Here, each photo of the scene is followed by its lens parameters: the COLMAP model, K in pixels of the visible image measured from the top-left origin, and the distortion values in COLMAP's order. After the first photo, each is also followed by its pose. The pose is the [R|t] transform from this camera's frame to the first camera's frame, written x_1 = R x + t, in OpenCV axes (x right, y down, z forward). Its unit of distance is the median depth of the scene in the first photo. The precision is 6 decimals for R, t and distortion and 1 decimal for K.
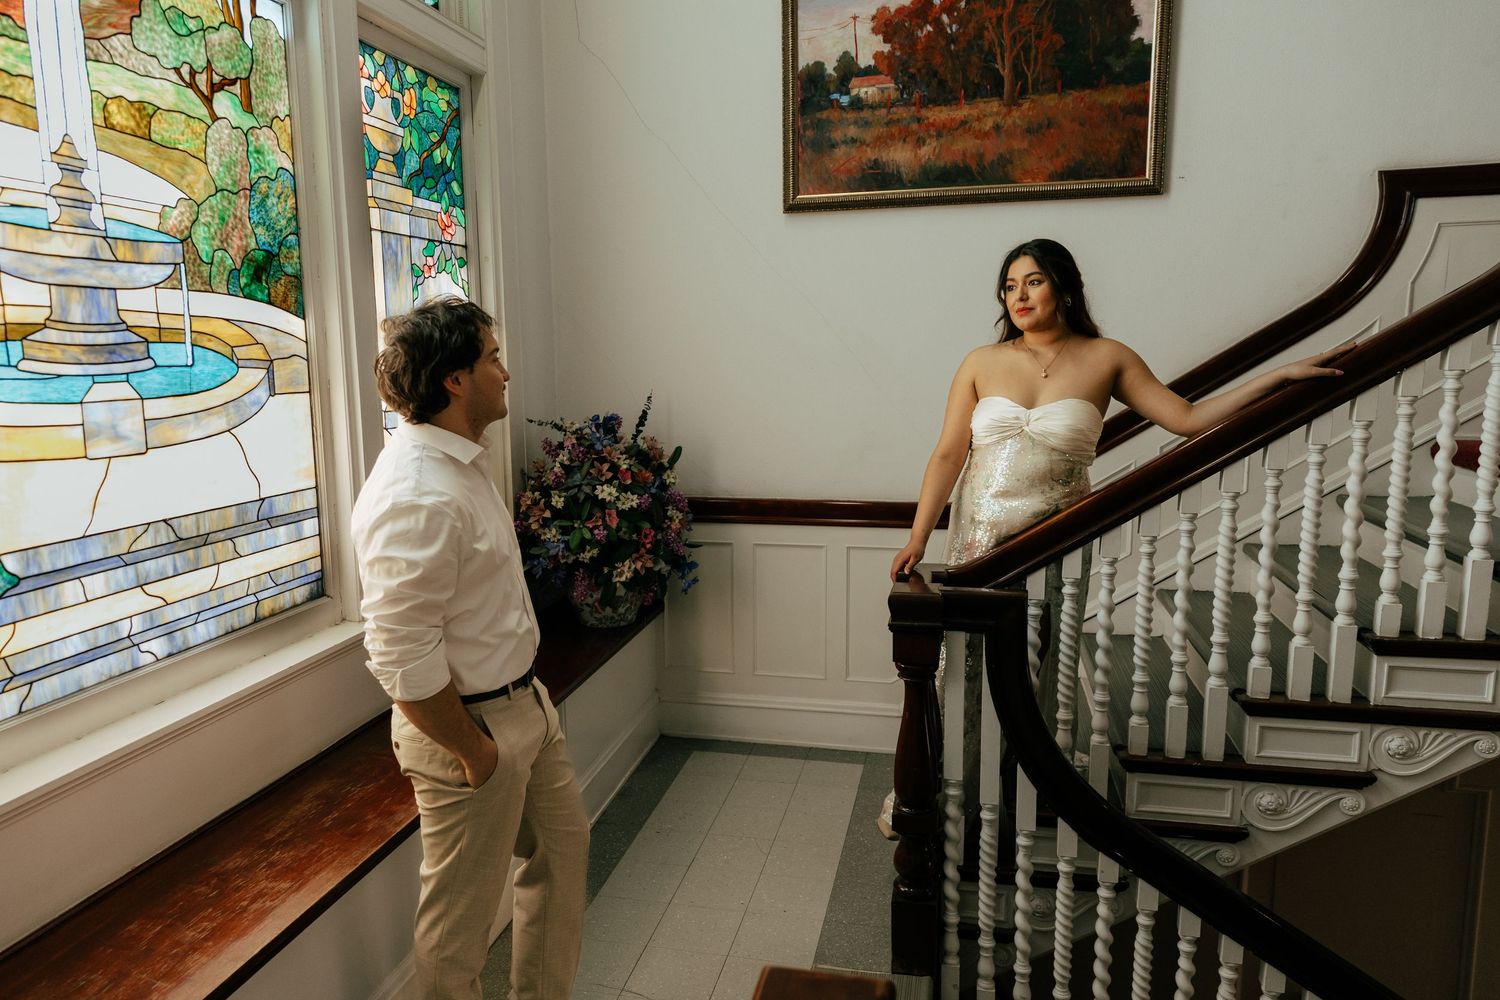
lens RADIAL K [[1054.7, 0, 694.3], [0, 1054.7, 513.5], [0, 0, 1]] dist [0.016067, -0.008326]
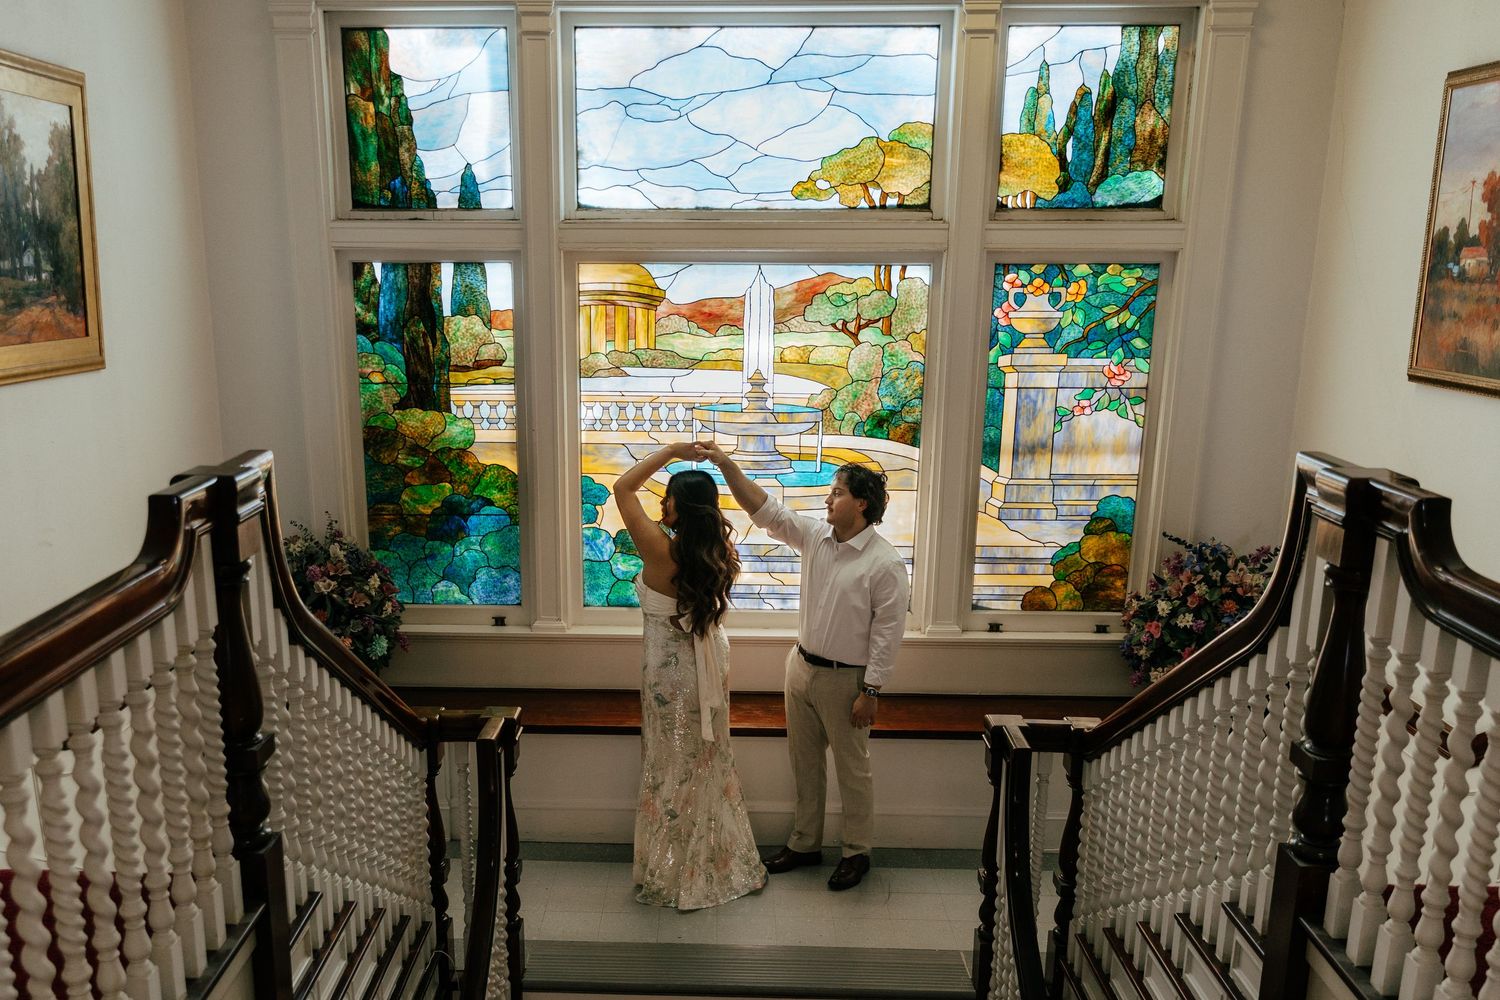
lens RADIAL K [[1307.8, 0, 668.5], [0, 1307.8, 602.4], [0, 0, 1]] dist [0.000587, 0.034967]
pose [[0.222531, 0.271620, -0.936324, 1.356629], [-0.160389, 0.957519, 0.239650, -0.335384], [0.961642, 0.096846, 0.256643, 0.099267]]
